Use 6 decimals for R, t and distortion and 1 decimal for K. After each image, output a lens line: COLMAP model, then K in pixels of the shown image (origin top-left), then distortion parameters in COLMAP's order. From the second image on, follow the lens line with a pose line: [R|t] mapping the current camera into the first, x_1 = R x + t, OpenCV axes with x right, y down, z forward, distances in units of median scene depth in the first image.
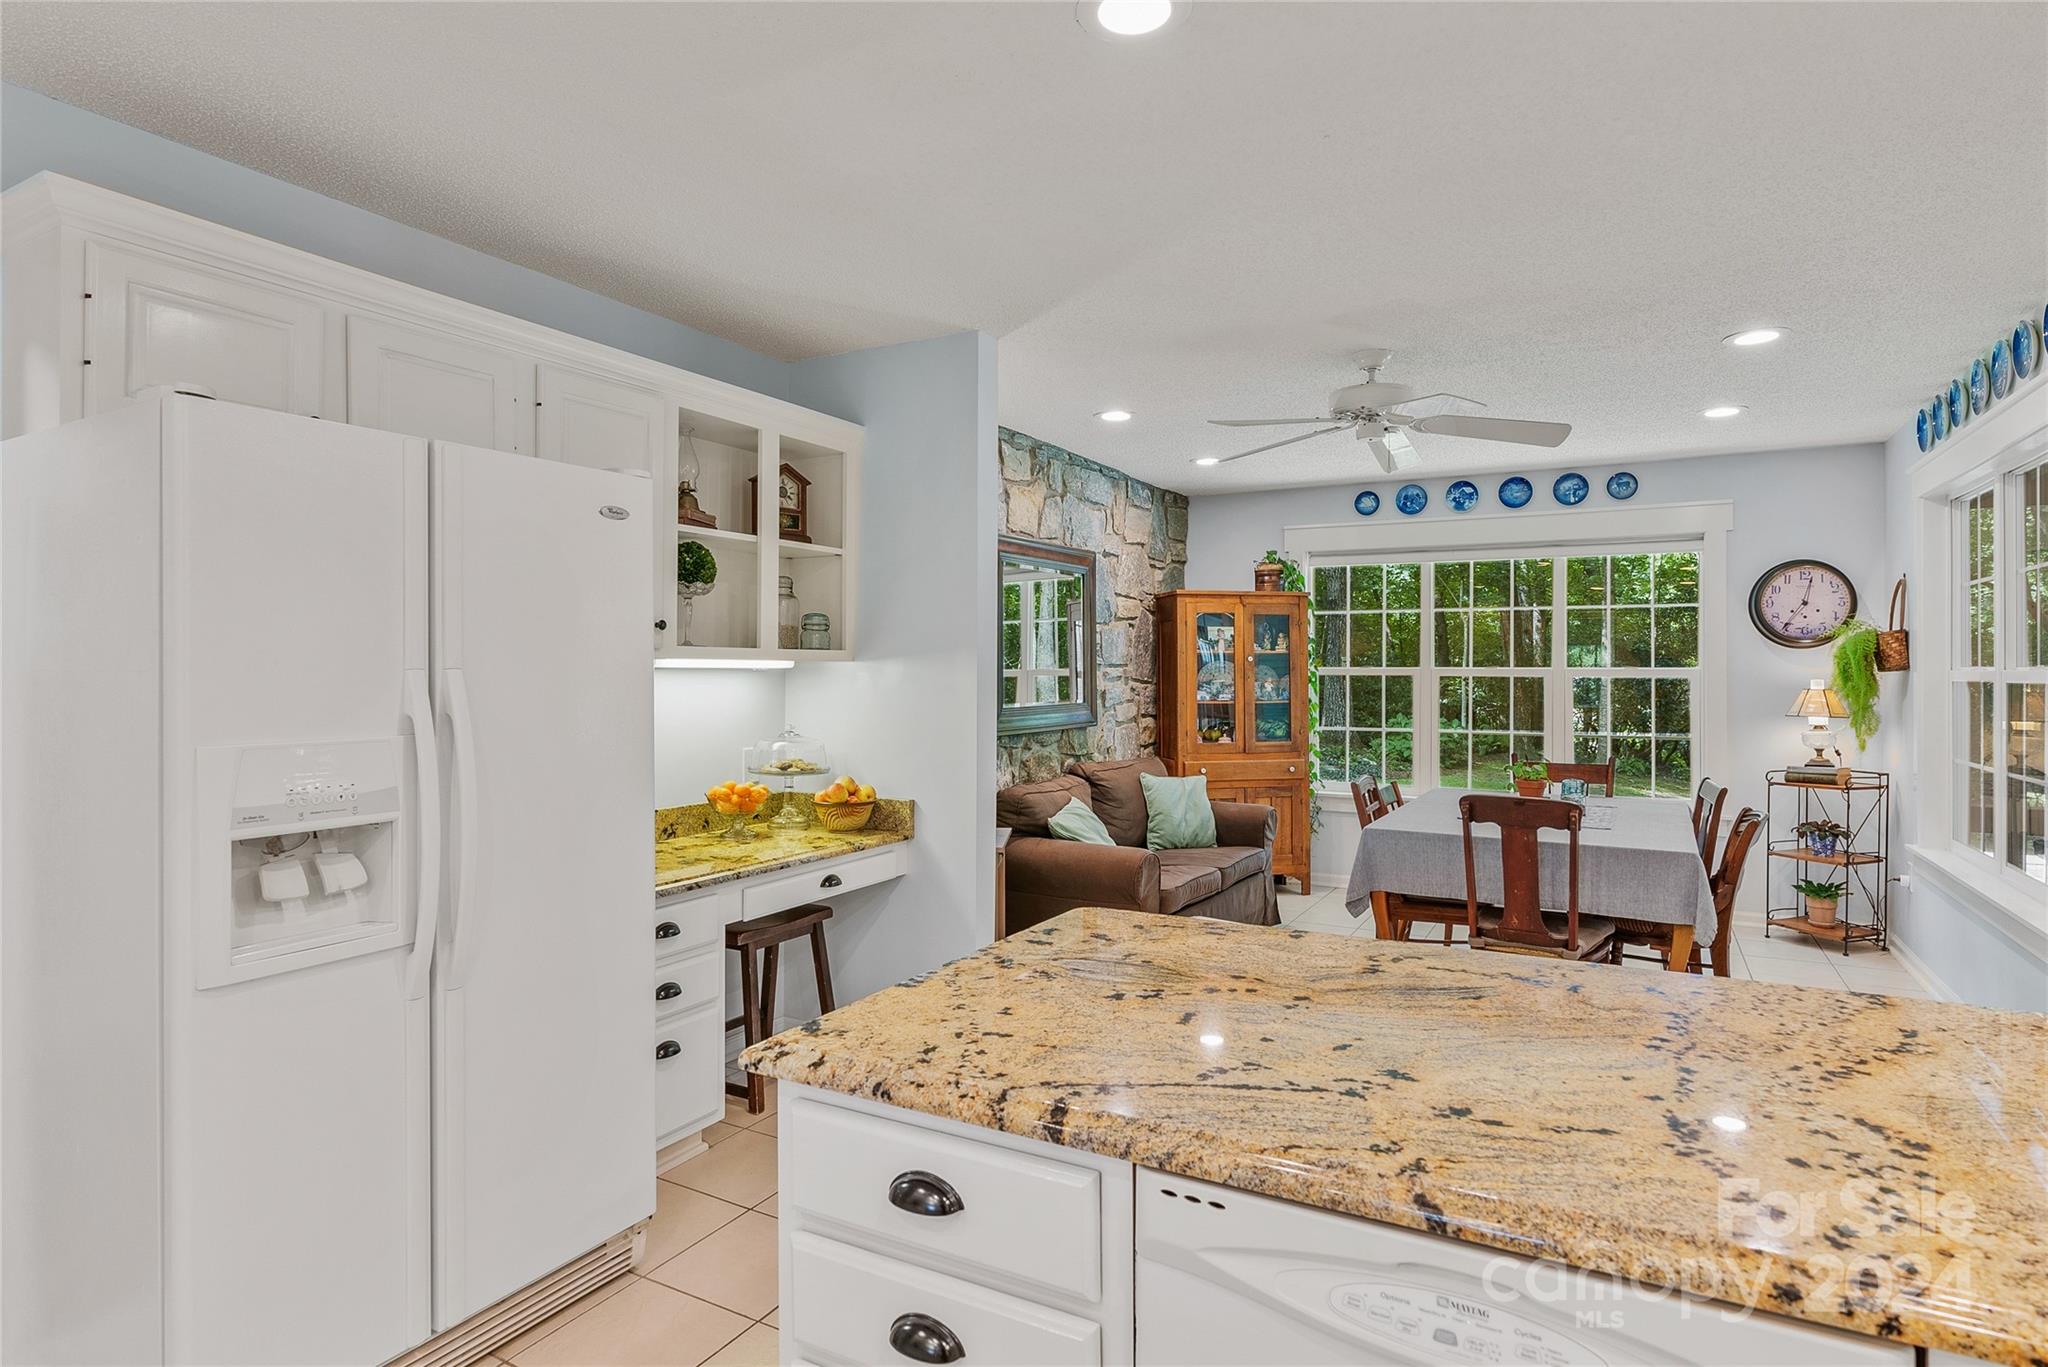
lens RADIAL K [[1071.0, 0, 1024.7], [0, 1071.0, 680.5], [0, 0, 1]] dist [0.001717, 0.000071]
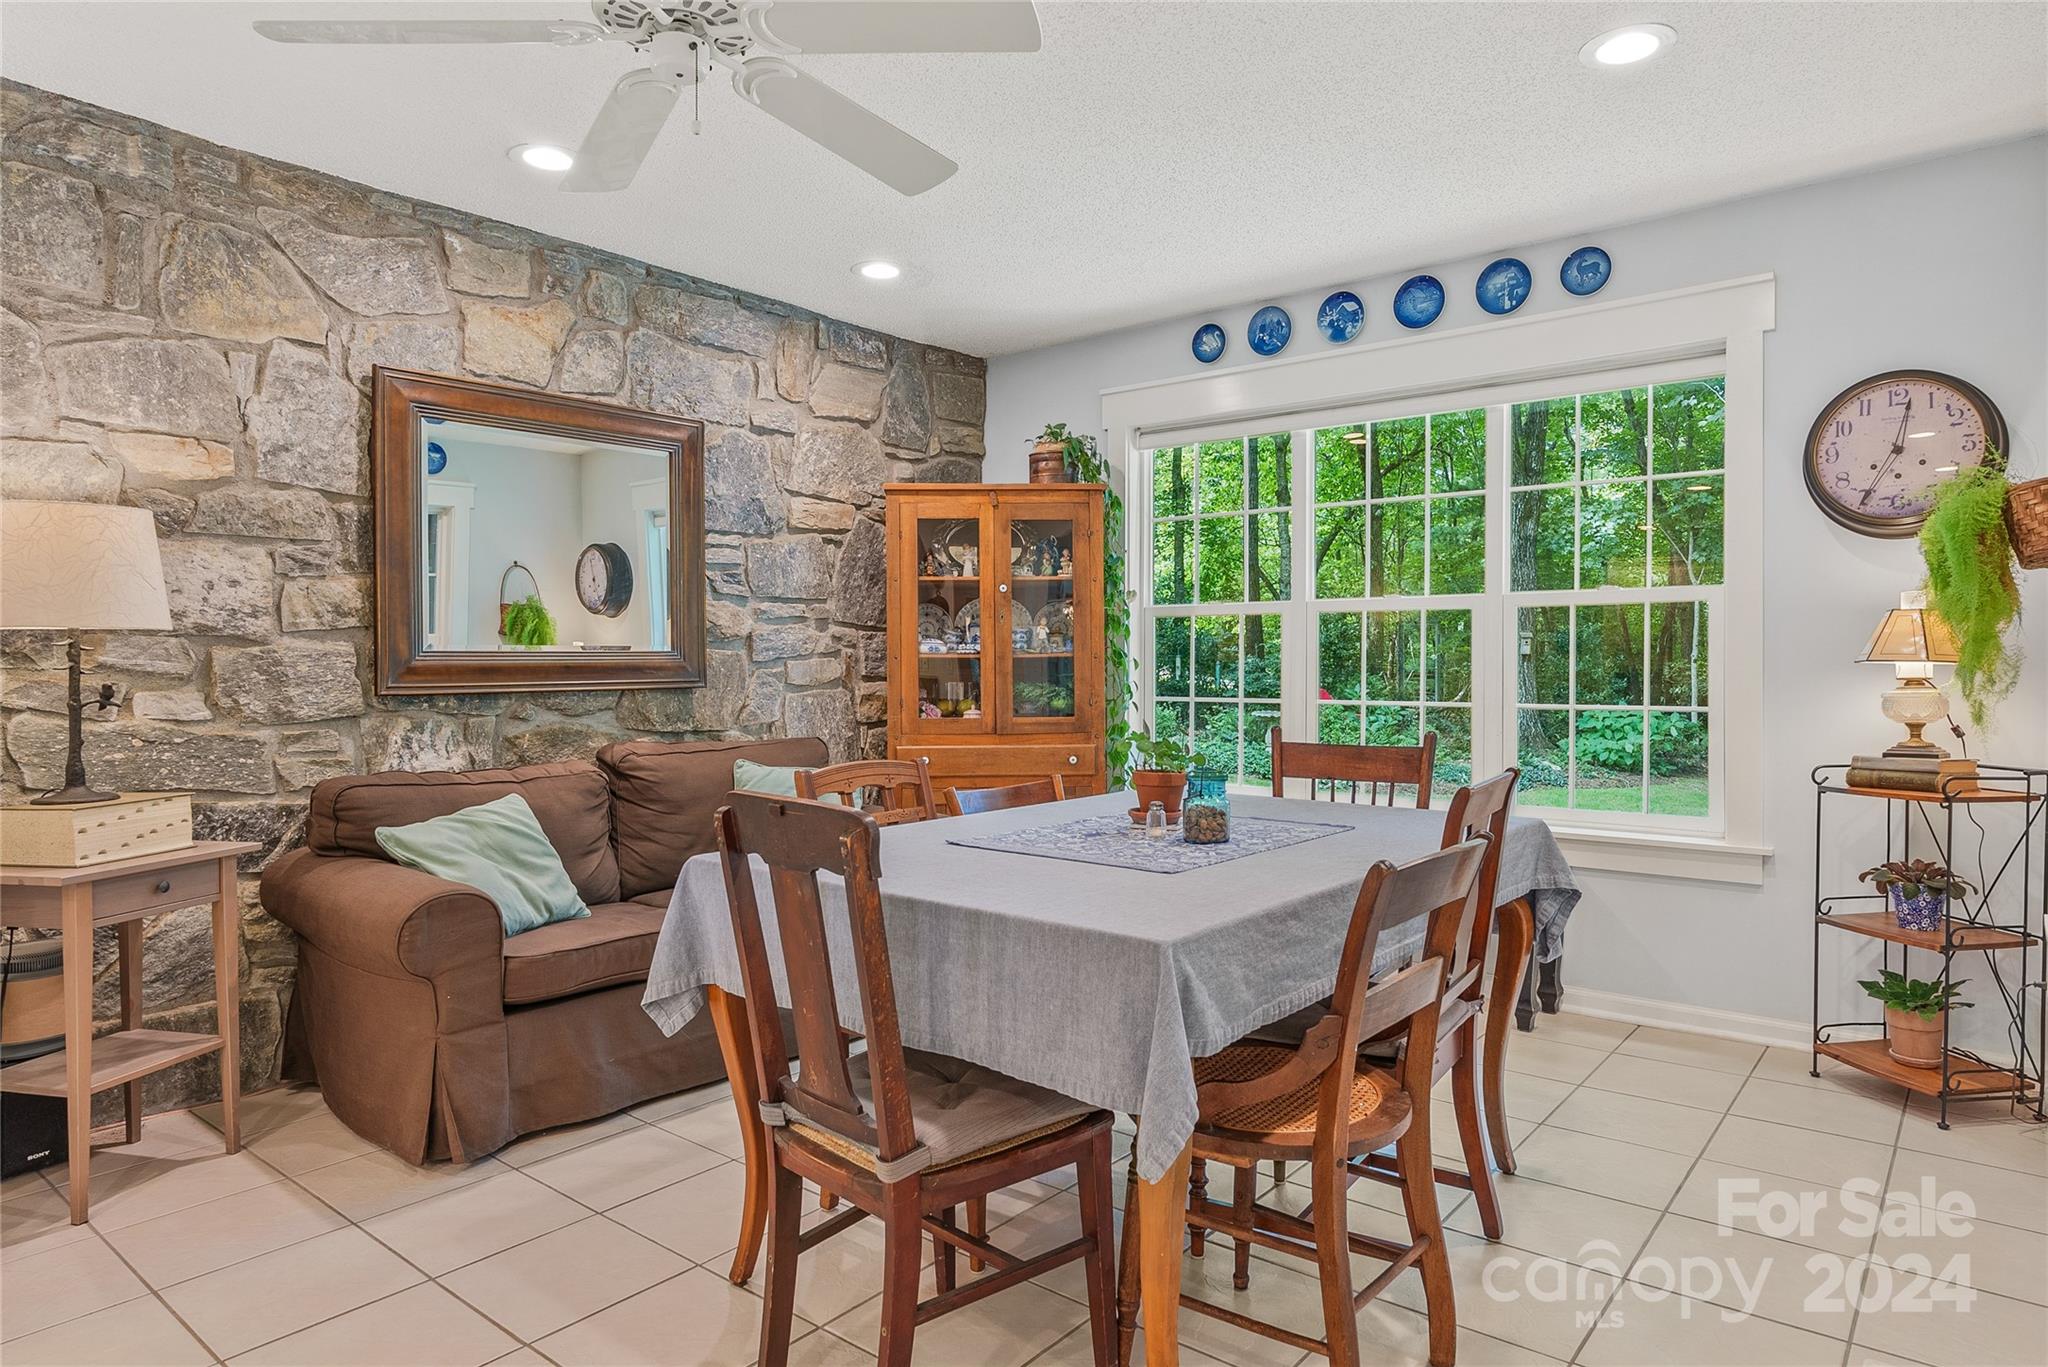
lens RADIAL K [[1203.7, 0, 1023.8], [0, 1203.7, 678.9], [0, 0, 1]] dist [0.002524, 0.000212]
pose [[0.983110, -0.003238, -0.182989, 0.376599], [0.003516, 0.999993, 0.001193, 0.035531], [0.182984, -0.001816, 0.983114, 0.306033]]
